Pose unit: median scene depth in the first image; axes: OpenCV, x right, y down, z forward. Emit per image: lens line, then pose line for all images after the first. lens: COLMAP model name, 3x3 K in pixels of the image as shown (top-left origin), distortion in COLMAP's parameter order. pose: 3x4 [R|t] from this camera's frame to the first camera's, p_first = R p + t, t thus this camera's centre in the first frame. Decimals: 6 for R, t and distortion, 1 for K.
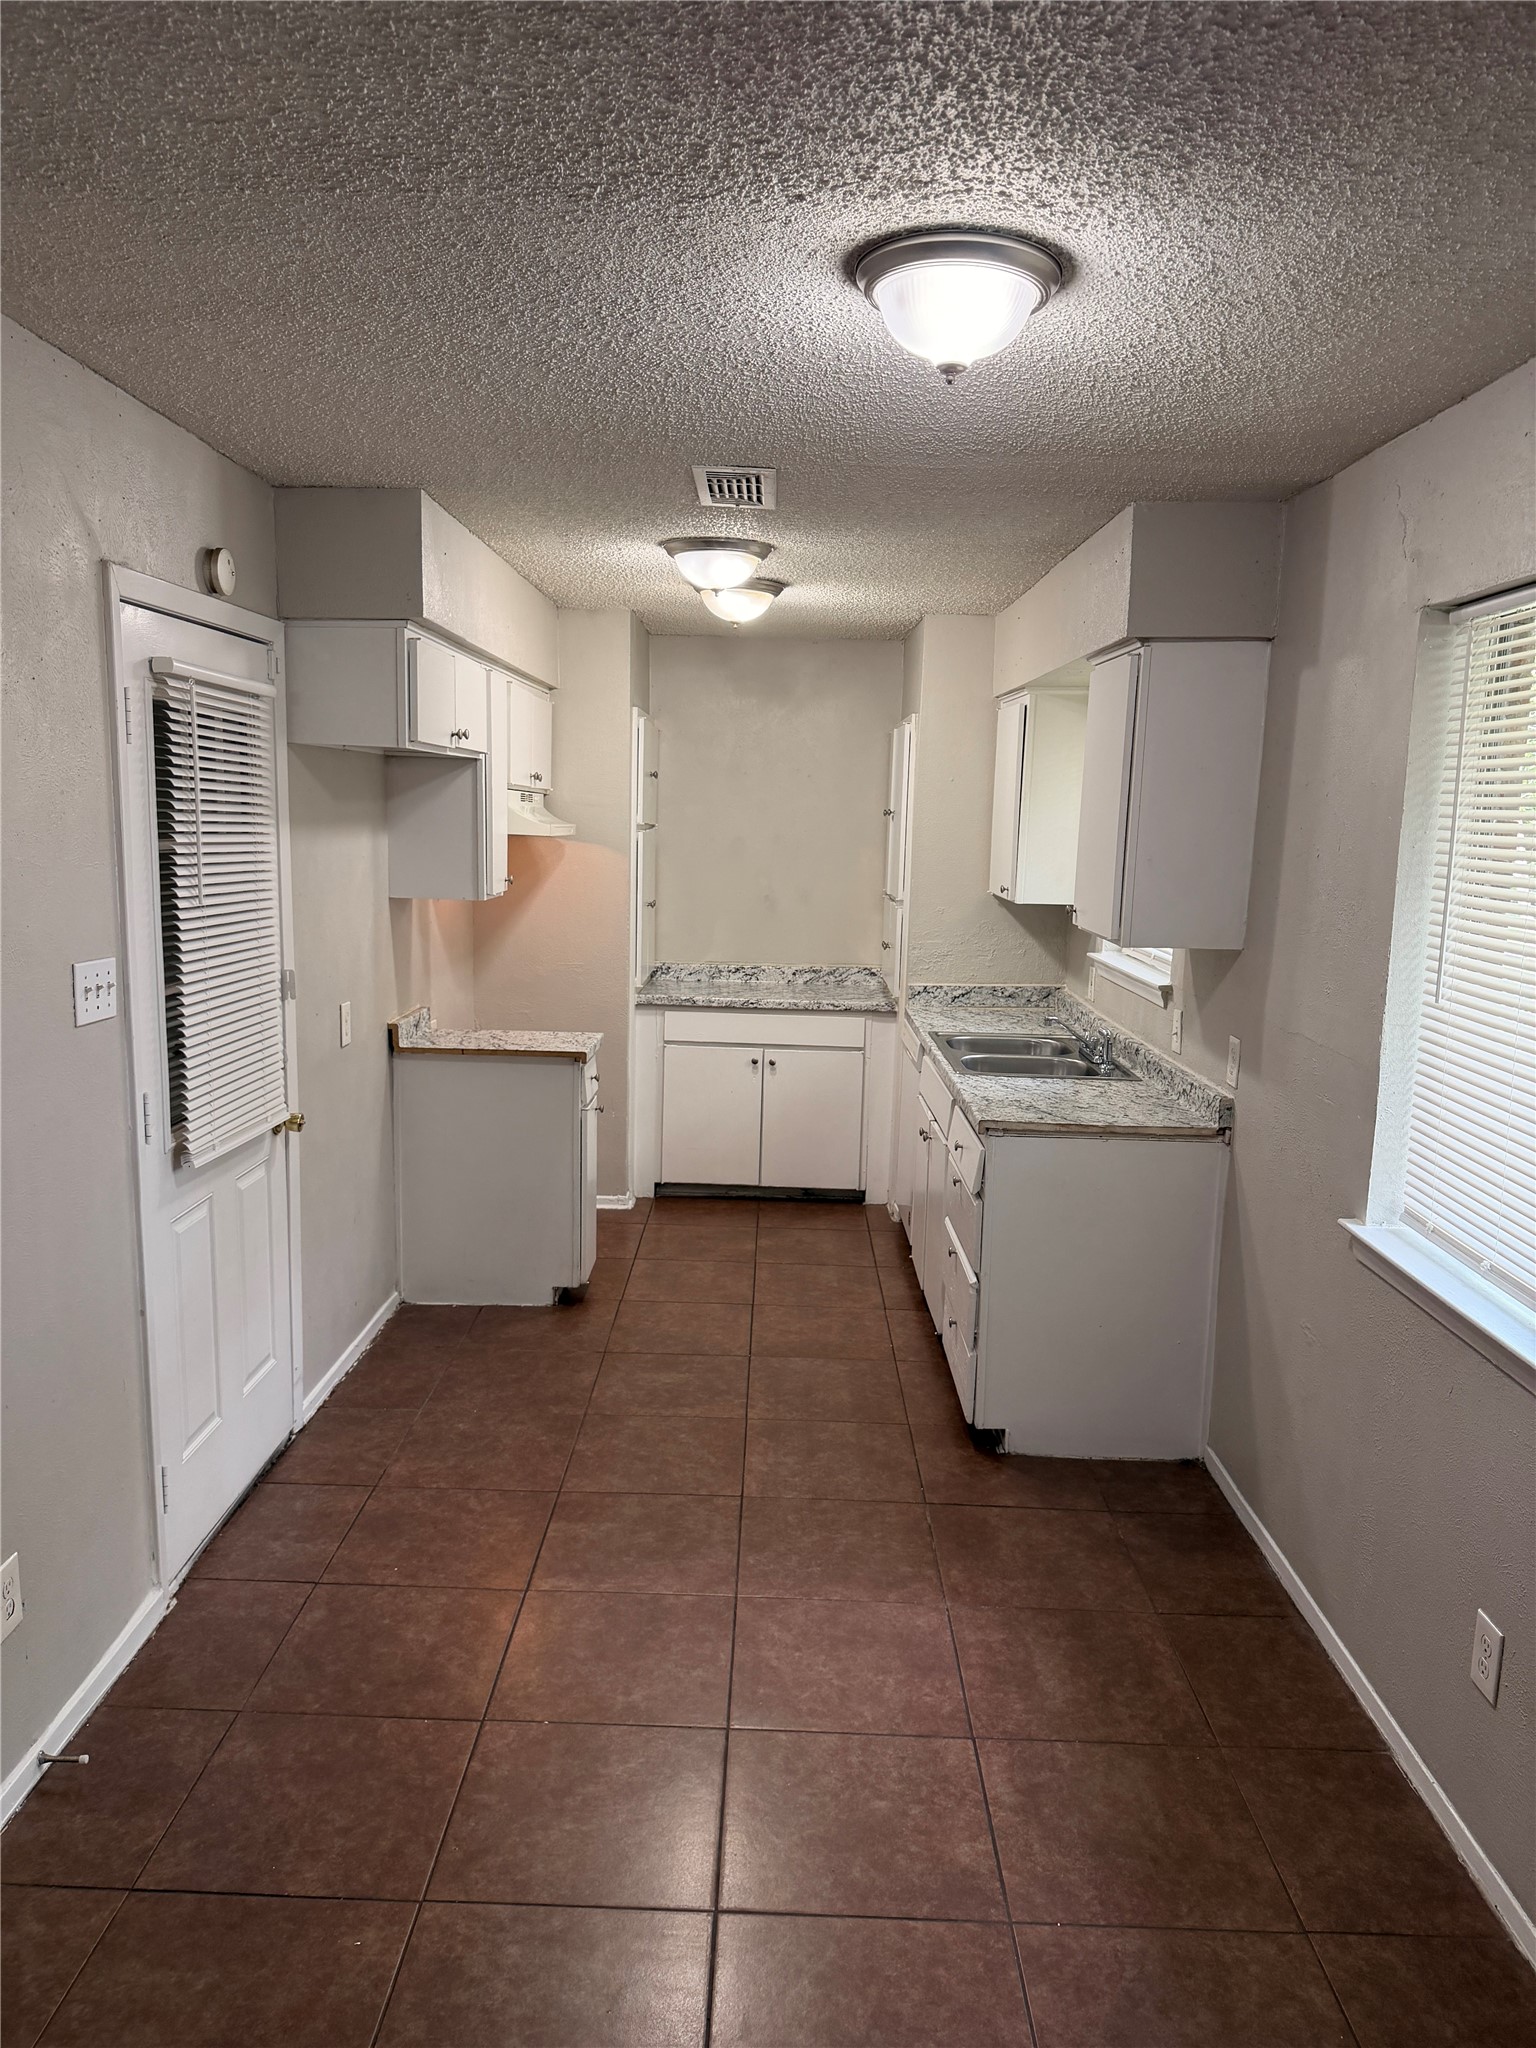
lens RADIAL K [[1443.2, 0, 745.9], [0, 1443.2, 1025.2], [0, 0, 1]] dist [0.065969, -0.088344]
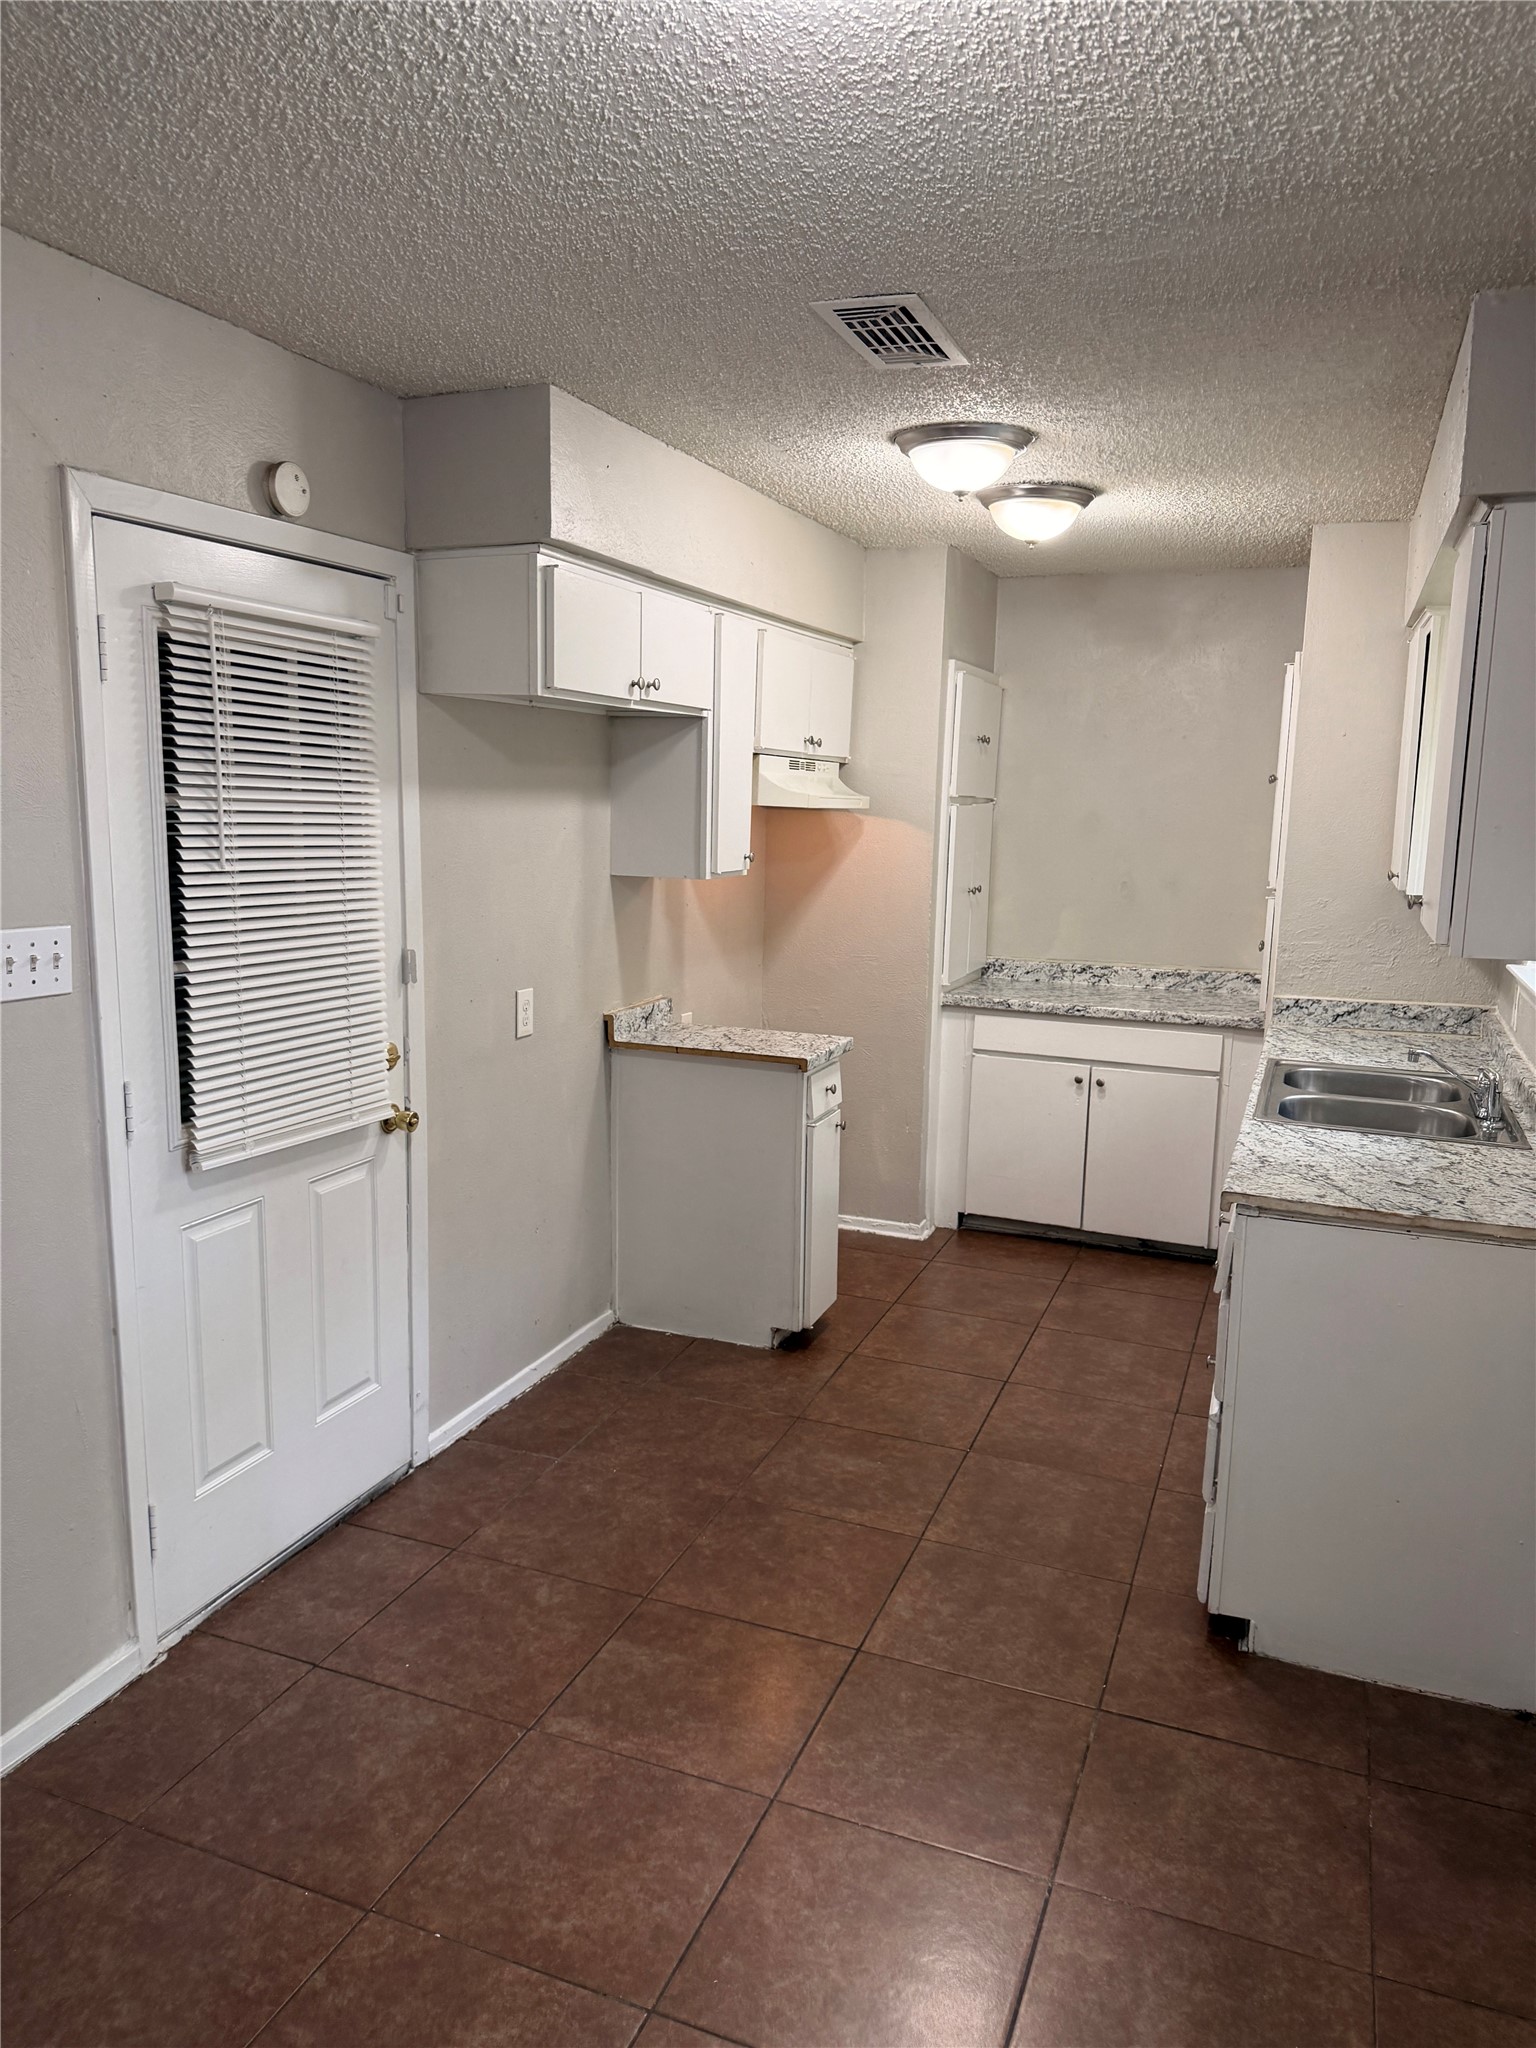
lens RADIAL K [[1443.2, 0, 755.8], [0, 1443.2, 1021.3], [0, 0, 1]] dist [0.065969, -0.088344]
pose [[0.936821, 0.051312, -0.346027, 0.169507], [-0.050440, 0.998661, 0.011531, -0.013406], [0.346155, 0.006651, 0.938154, 0.215304]]
